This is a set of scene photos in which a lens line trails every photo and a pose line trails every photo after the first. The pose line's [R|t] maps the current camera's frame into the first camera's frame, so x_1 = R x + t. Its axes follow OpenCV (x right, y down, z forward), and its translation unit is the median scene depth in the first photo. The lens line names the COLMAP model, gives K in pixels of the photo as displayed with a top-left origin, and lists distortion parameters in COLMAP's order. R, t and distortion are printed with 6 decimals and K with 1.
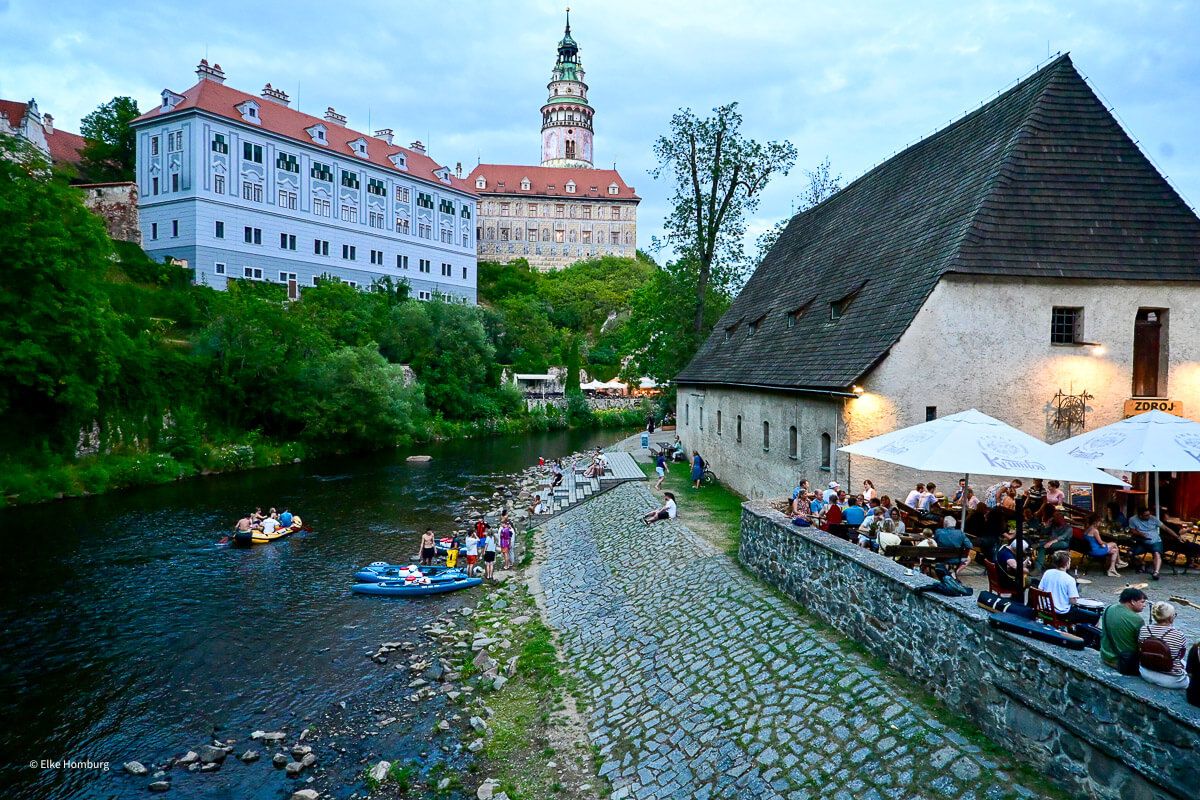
lens RADIAL K [[966.9, 0, 601.4], [0, 966.9, 395.8], [0, 0, 1]] dist [-0.000051, 0.003884]
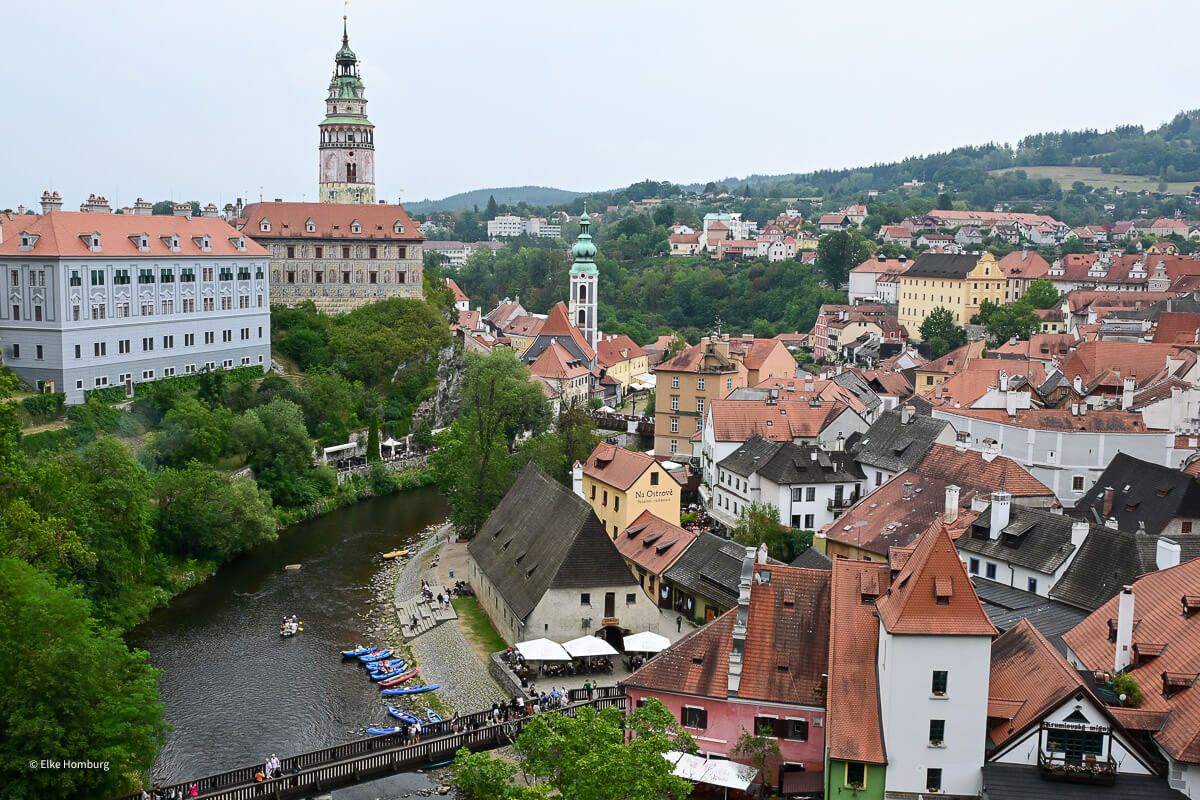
lens RADIAL K [[1440.5, 0, 600.0], [0, 1440.5, 400.0], [0, 0, 1]] dist [-0.000296, 0.011442]
pose [[0.984703, -0.016208, 0.173484, -0.056872], [0.002464, 0.996860, 0.079151, -0.195887], [-0.174222, -0.077513, 0.981651, -0.659436]]
